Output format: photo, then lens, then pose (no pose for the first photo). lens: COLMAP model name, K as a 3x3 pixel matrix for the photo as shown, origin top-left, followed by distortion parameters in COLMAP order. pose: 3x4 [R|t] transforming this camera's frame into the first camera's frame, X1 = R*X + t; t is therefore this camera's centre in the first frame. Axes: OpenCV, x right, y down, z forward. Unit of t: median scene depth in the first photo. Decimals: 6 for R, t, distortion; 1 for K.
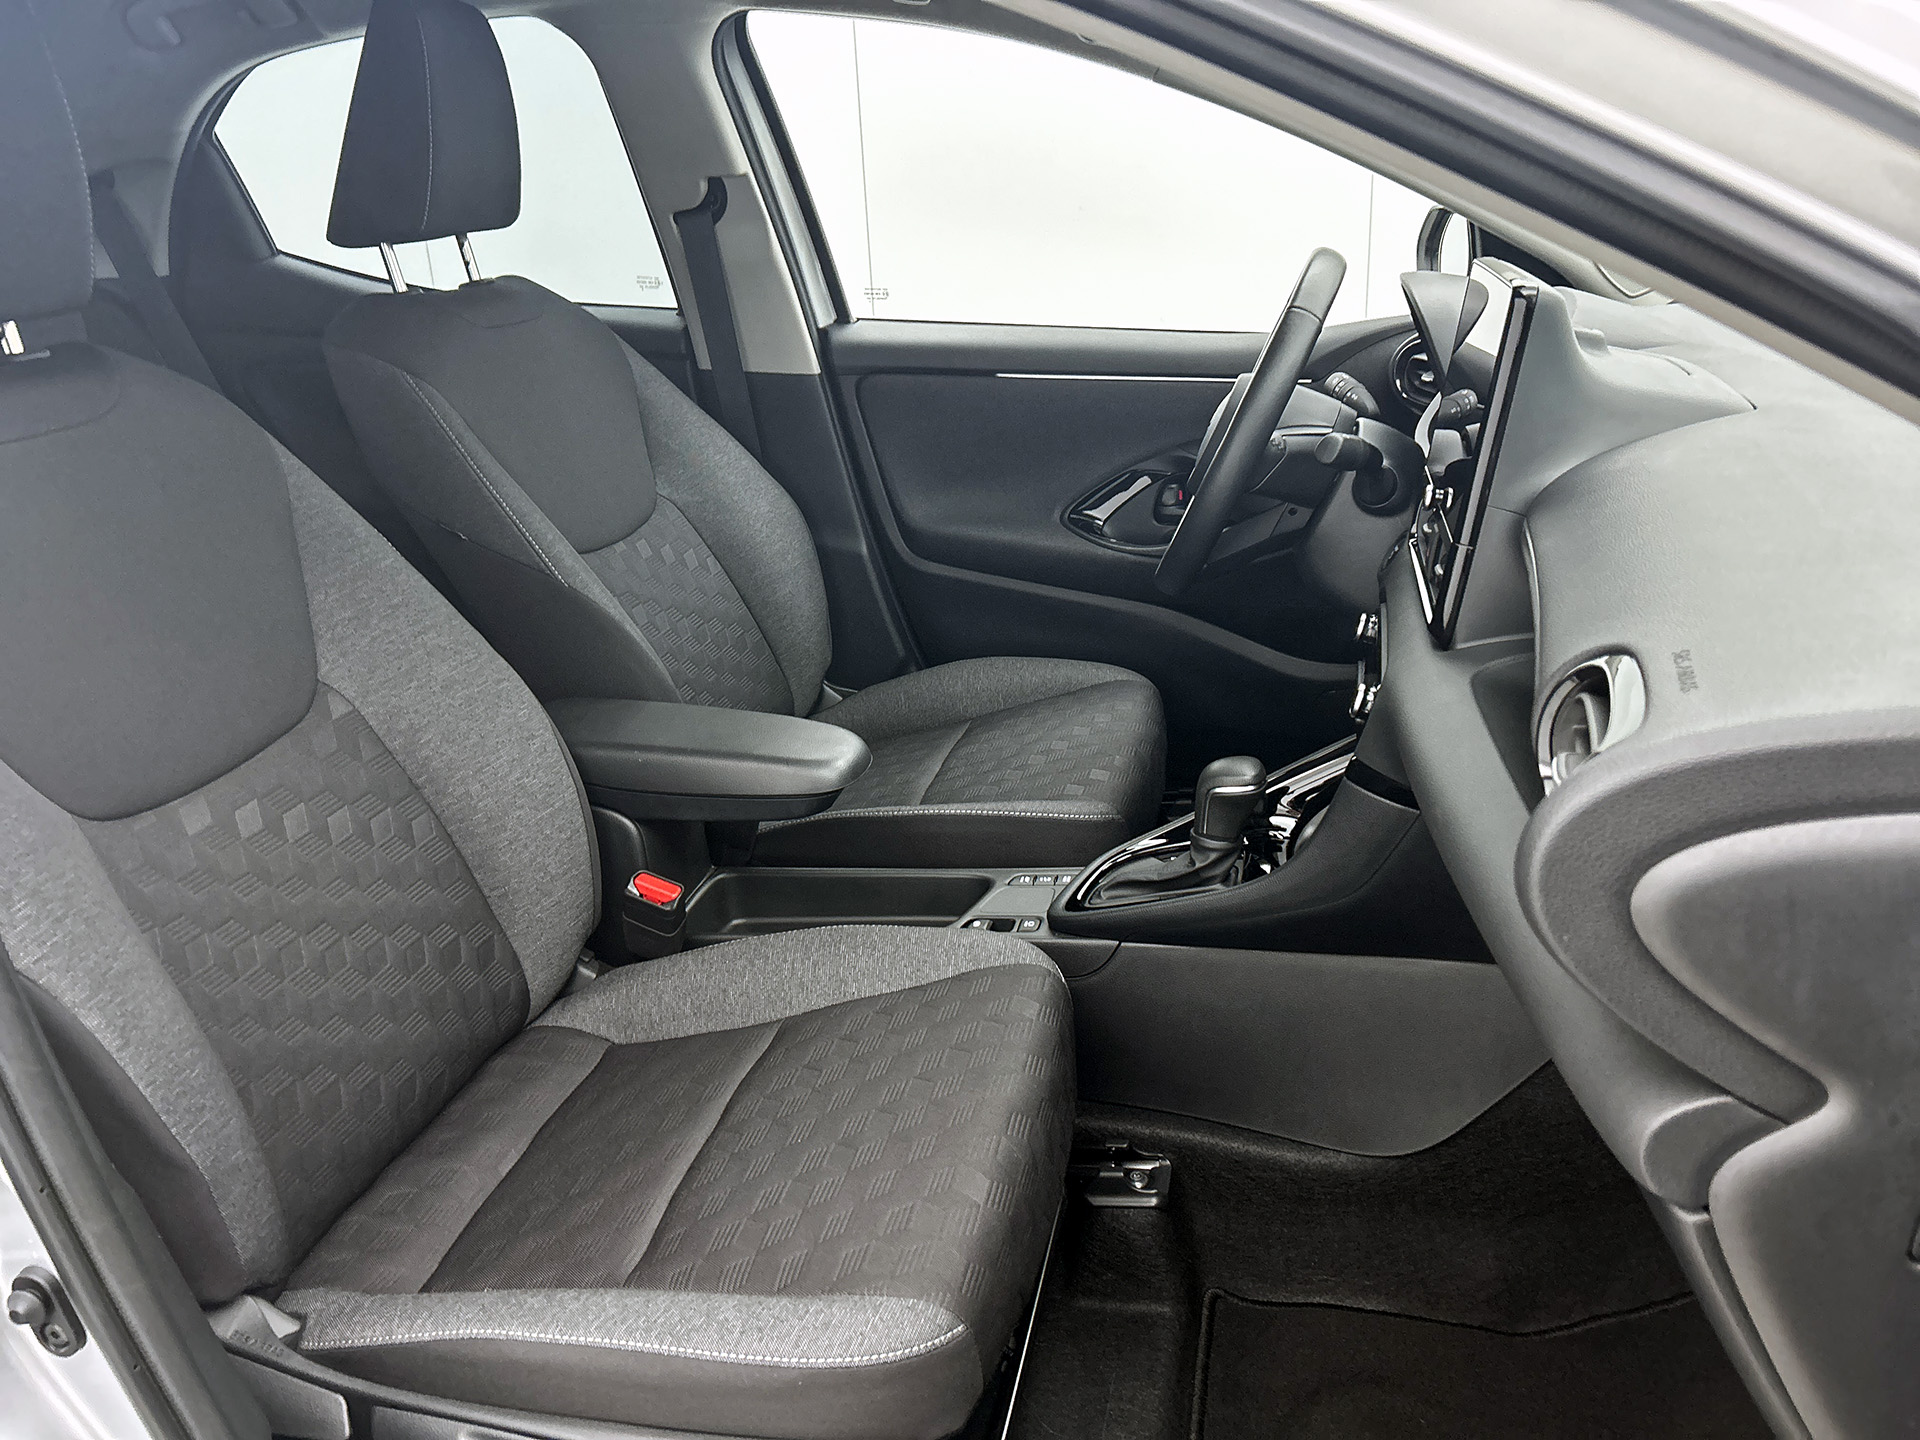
lens RADIAL K [[1400.0, 0, 975.2], [0, 1400.0, 717.0], [0, 0, 1]] dist [0.007920, -0.024146]
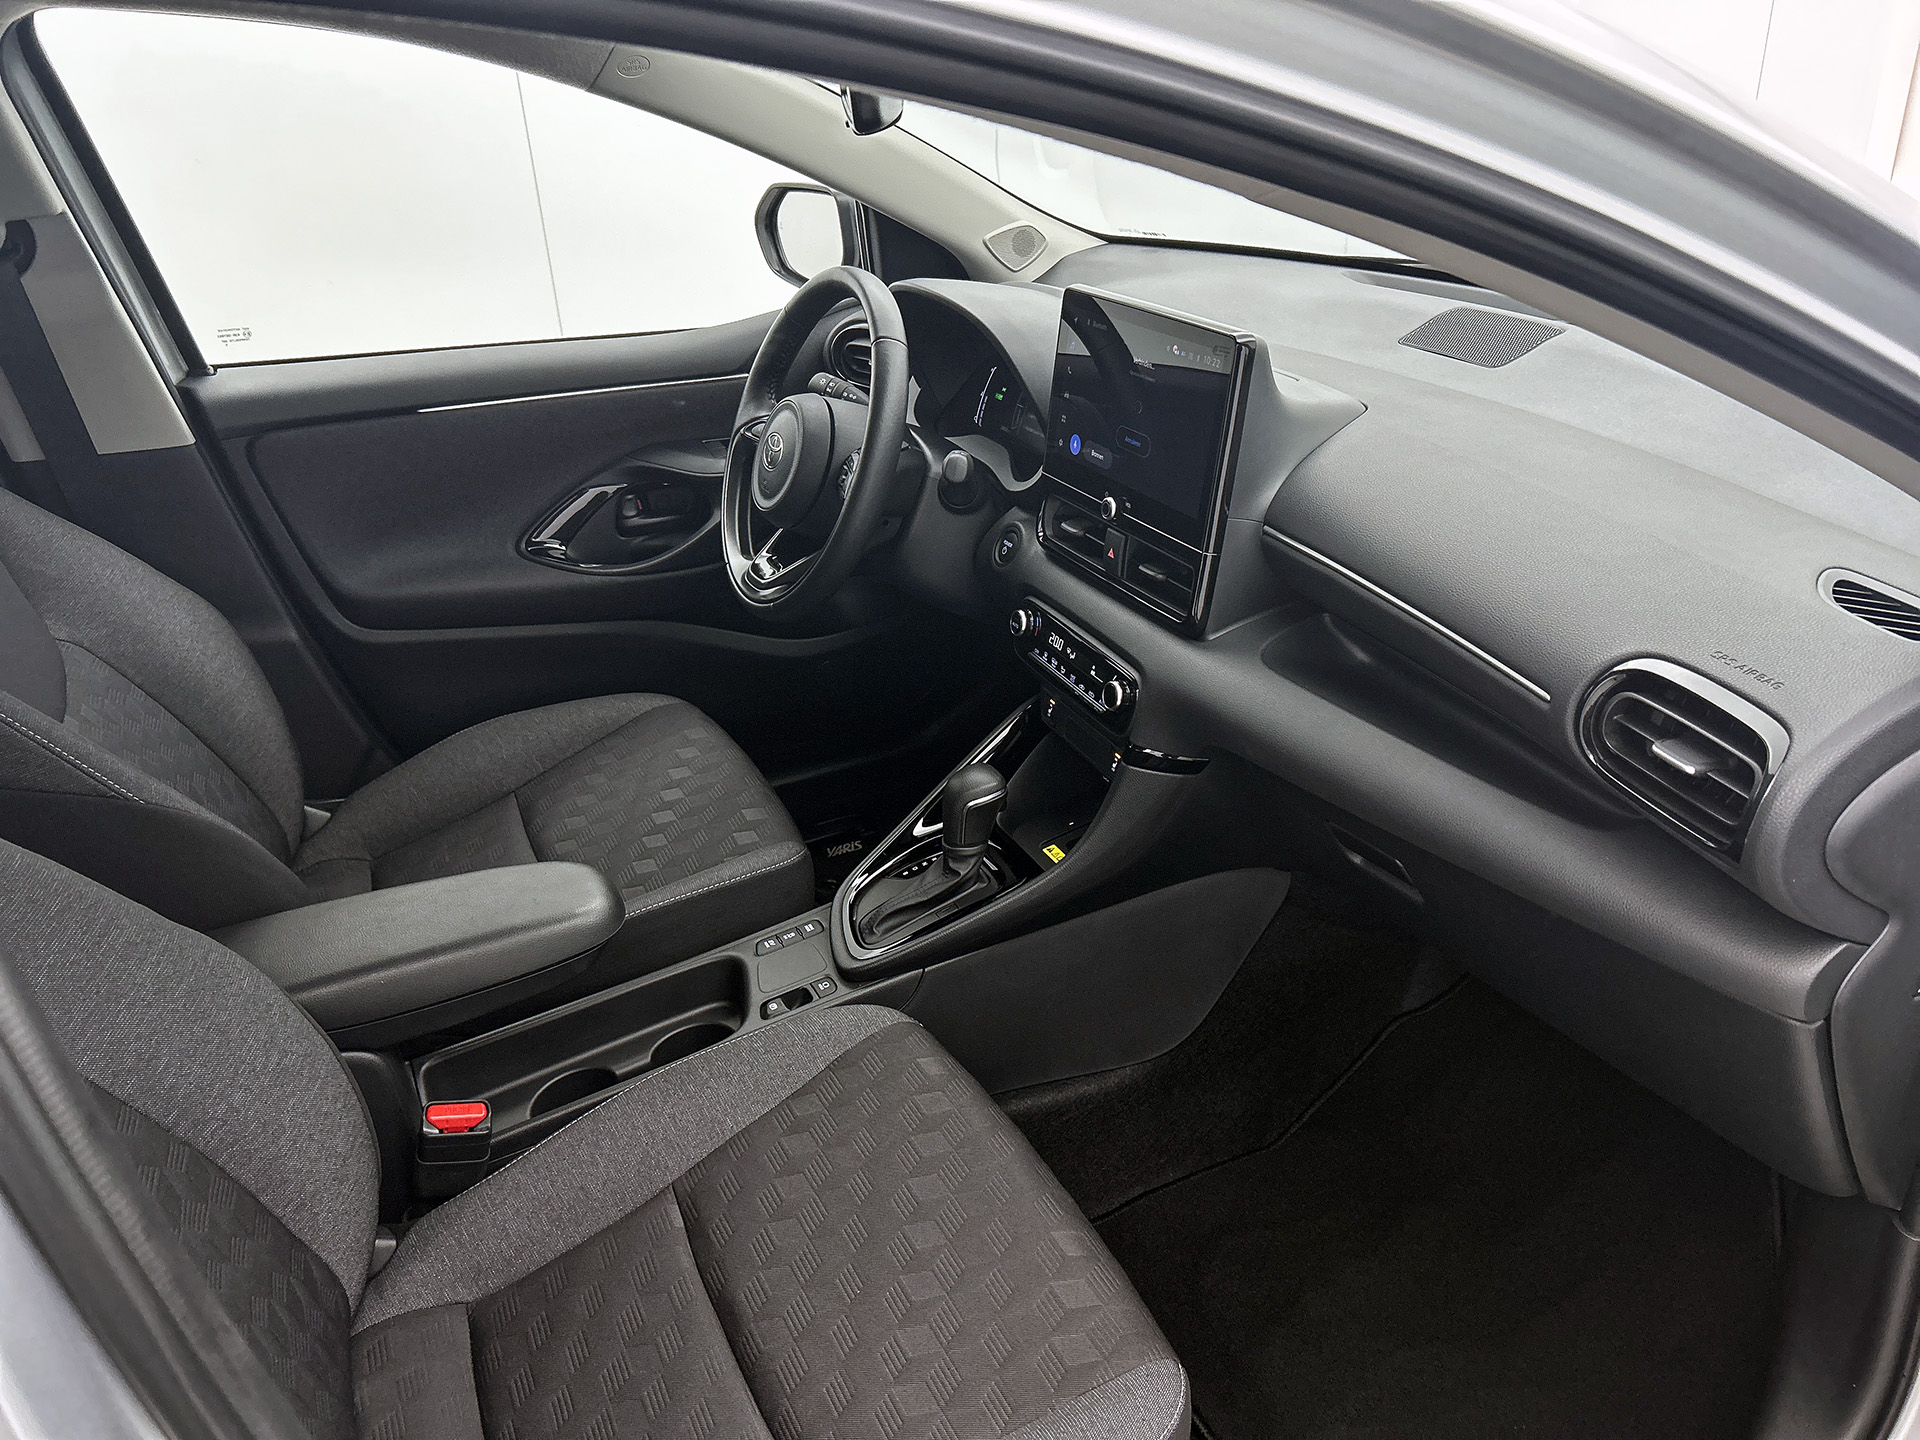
lens RADIAL K [[1400.0, 0, 966.6], [0, 1400.0, 728.5], [0, 0, 1]] dist [0.007920, -0.024146]
pose [[0.784329, -0.280599, 0.553256, -0.270015], [0.234228, 0.959790, 0.154728, -0.112532], [-0.574426, 0.008231, 0.818515, 0.083744]]
